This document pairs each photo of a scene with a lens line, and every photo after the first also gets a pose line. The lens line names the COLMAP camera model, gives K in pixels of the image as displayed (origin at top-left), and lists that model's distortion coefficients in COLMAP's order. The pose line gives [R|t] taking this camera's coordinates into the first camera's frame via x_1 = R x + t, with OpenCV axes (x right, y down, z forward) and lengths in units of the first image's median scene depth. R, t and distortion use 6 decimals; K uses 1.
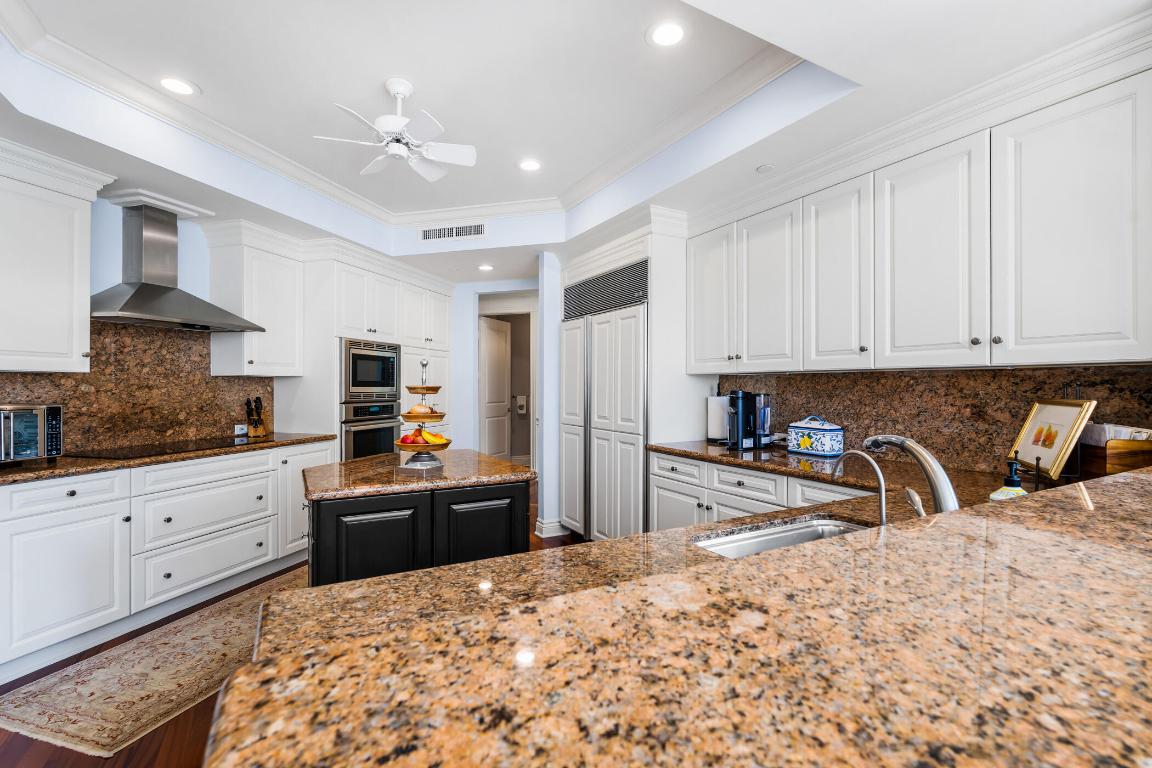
lens RADIAL K [[524.1, 0, 576.0], [0, 524.1, 384.0], [0, 0, 1]] dist [-0.000310, 0.000147]
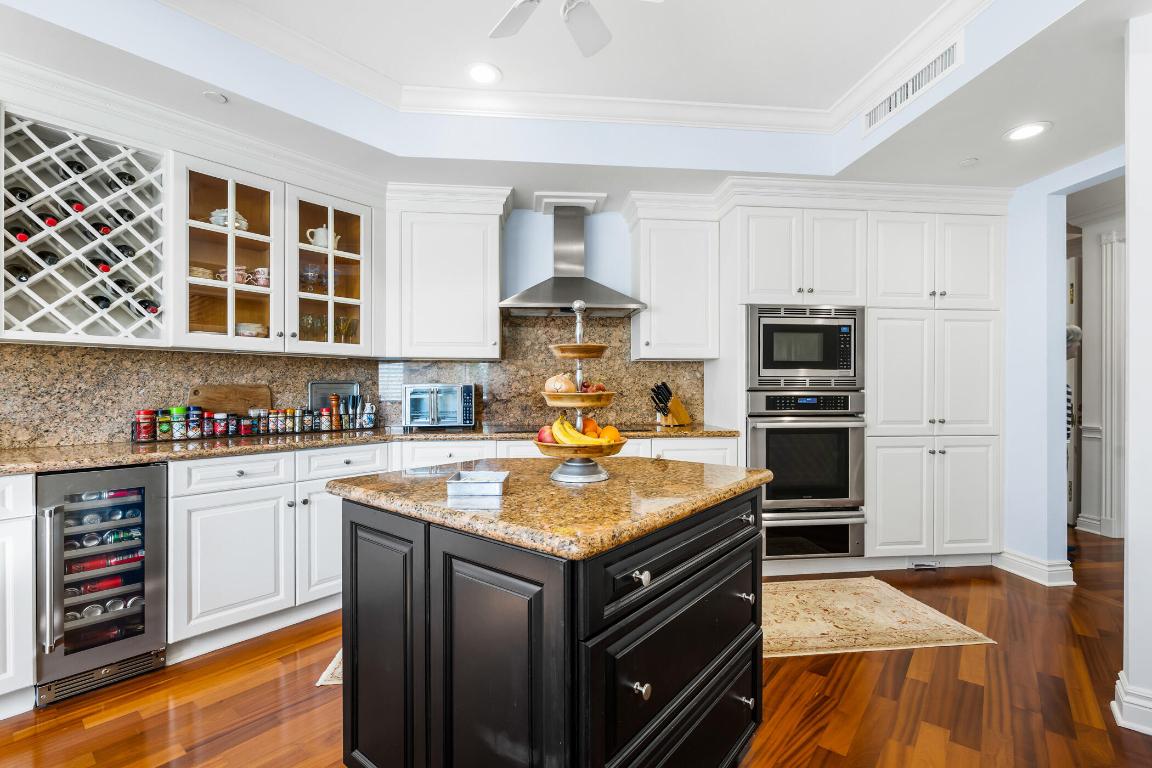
lens RADIAL K [[515.2, 0, 583.4], [0, 515.2, 389.3], [0, 0, 1]] dist [-0.003268, 0.000376]
pose [[0.373152, 0.000244, -0.927770, 0.183292], [0.004475, 0.999988, 0.002062, 0.036983], [0.927759, -0.004921, 0.373146, 0.575845]]
